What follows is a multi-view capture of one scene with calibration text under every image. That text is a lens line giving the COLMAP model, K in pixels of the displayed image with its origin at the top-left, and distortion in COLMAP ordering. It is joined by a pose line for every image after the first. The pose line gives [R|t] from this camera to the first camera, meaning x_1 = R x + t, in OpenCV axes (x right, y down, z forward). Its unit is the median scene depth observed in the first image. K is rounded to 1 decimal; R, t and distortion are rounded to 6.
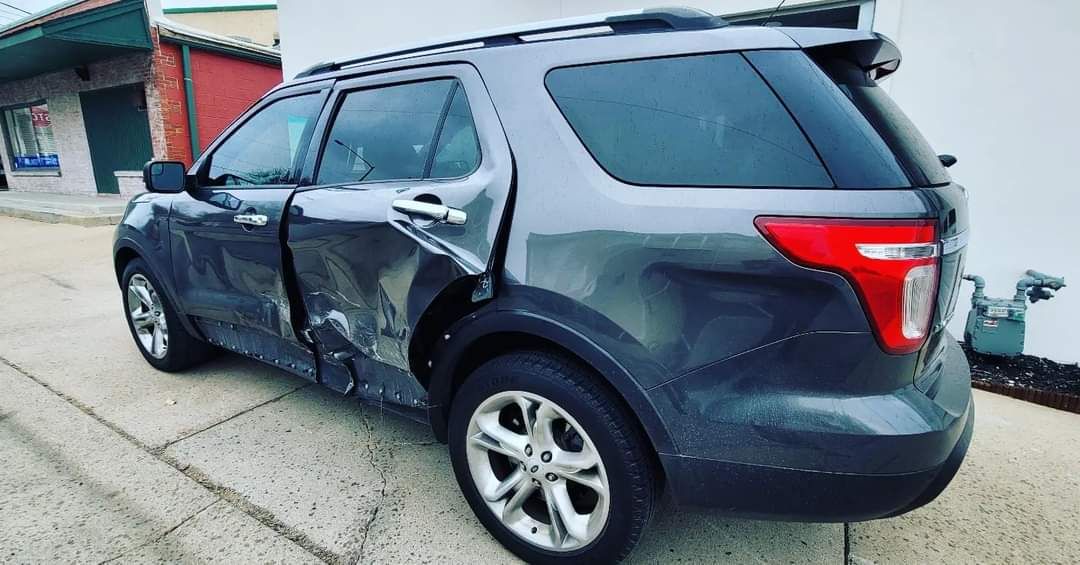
lens RADIAL K [[503.3, 0, 540.0], [0, 503.3, 282.5], [0, 0, 1]] dist [-0.005242, 0.000147]
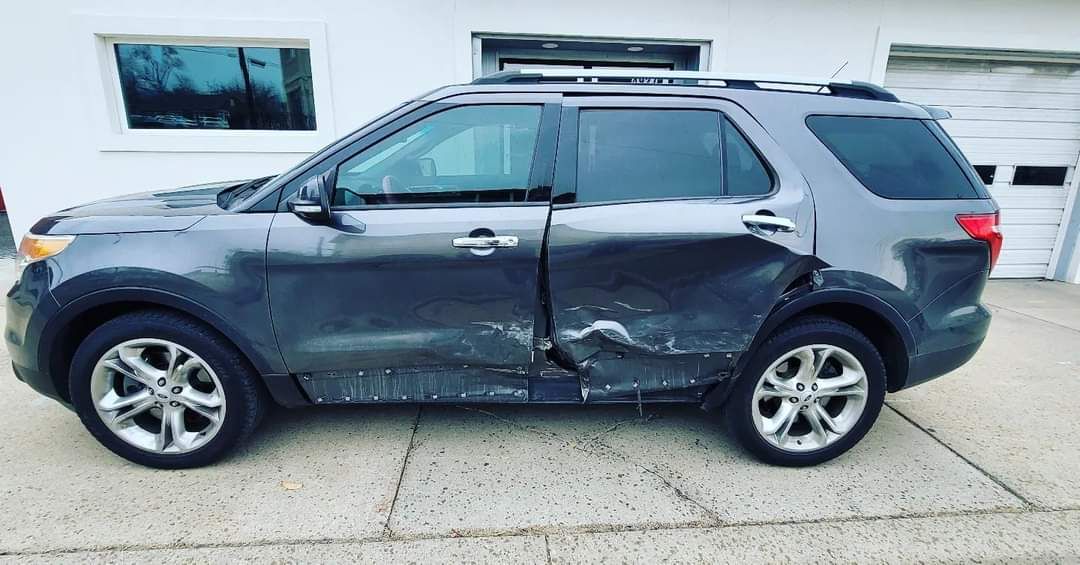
lens RADIAL K [[503.3, 0, 540.0], [0, 503.3, 282.5], [0, 0, 1]] dist [-0.005242, 0.000147]
pose [[0.809234, -0.139843, 0.570600, -1.199317], [0.116944, 0.990163, 0.076817, -0.130157], [-0.575729, 0.004565, 0.817628, 0.235374]]
